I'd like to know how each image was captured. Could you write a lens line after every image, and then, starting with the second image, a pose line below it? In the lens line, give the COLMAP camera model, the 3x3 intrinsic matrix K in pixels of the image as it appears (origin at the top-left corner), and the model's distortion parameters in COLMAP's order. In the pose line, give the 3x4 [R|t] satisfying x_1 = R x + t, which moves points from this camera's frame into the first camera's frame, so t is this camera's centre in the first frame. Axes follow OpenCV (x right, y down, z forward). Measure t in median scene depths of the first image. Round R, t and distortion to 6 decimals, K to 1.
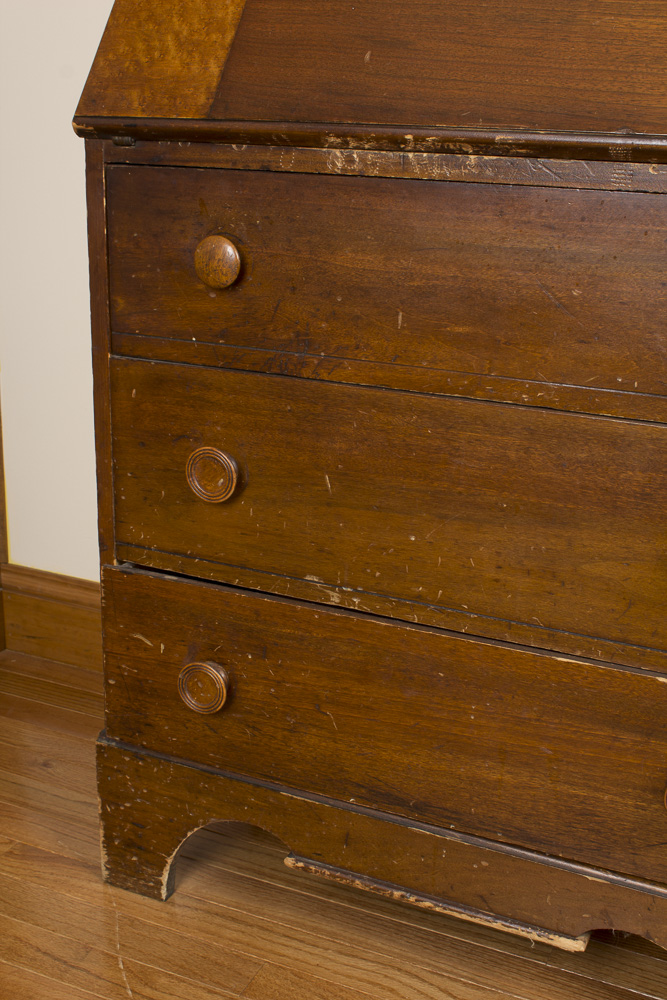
lens RADIAL K [[1239.3, 0, 343.4], [0, 1239.3, 490.0], [0, 0, 1]] dist [-0.063869, 0.000000]
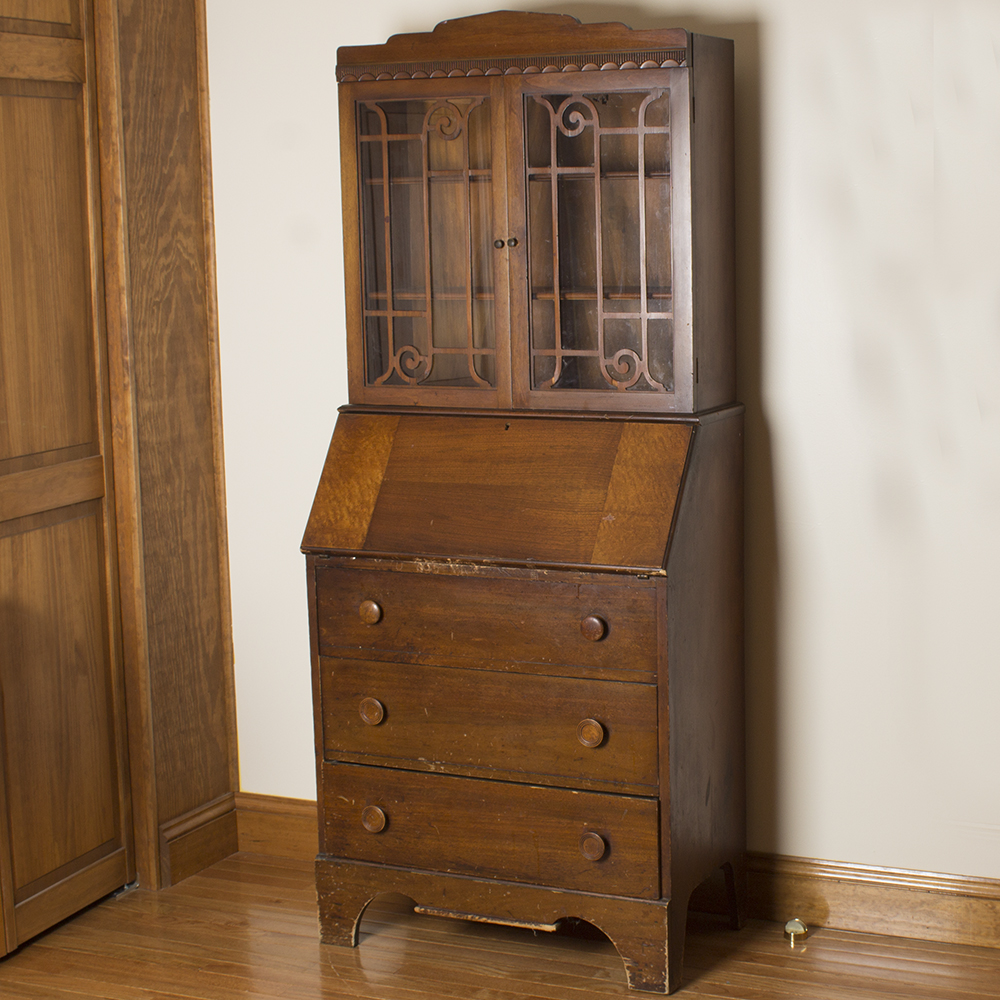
lens RADIAL K [[1971.5, 0, 623.4], [0, 1971.5, 532.5], [0, 0, 1]] dist [-0.111385, 0.000000]
pose [[0.998771, -0.046359, 0.017548, 0.285534], [0.048378, 0.988794, -0.141234, 0.185135], [-0.010804, 0.141909, 0.989821, -2.419169]]
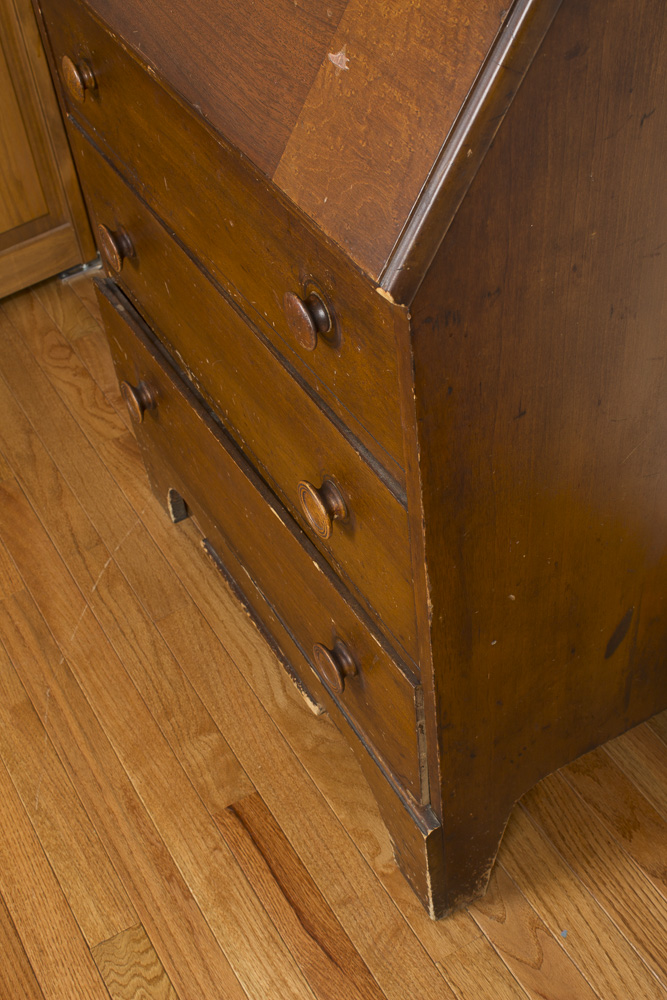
lens RADIAL K [[1299.7, 0, 333.3], [0, 1299.7, 496.7], [0, 0, 1]] dist [-0.058532, 0.000000]
pose [[0.802389, 0.348809, -0.484257, 0.752735], [-0.070573, 0.861183, 0.503372, -0.450539], [0.592615, -0.369724, 0.715620, 0.181278]]
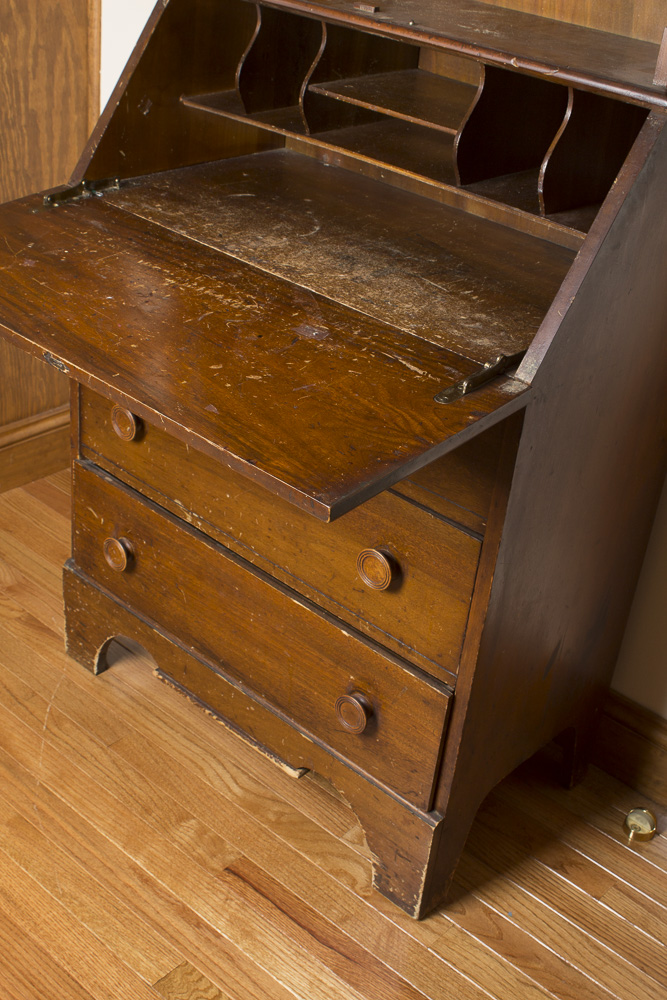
lens RADIAL K [[1239.3, 0, 334.4], [0, 1239.3, 494.7], [0, 0, 1]] dist [-0.063869, 0.000000]
pose [[0.952600, 0.209479, -0.220618, 0.507571], [-0.159801, 0.961617, 0.223063, -0.316625], [0.258877, -0.177235, 0.949511, -0.388707]]
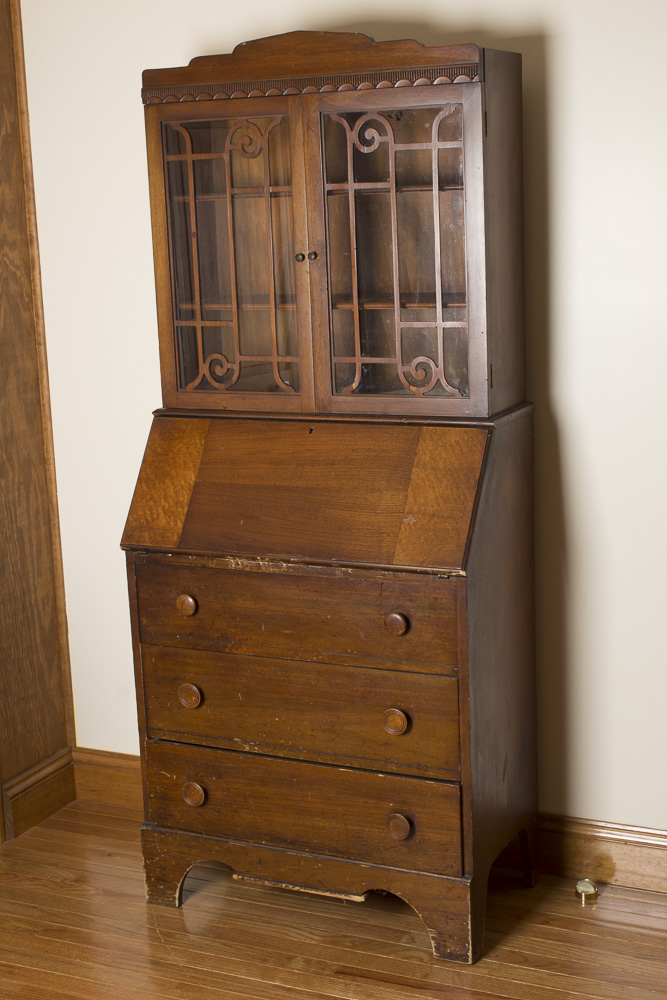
lens RADIAL K [[1514.8, 0, 325.1], [0, 1514.8, 506.3], [0, 0, 1]] dist [-0.026445, 0.000000]
pose [[0.997520, -0.062673, -0.032022, 0.259484], [0.059191, 0.993221, -0.100037, -0.067362], [0.038074, 0.097894, 0.994468, -1.824257]]
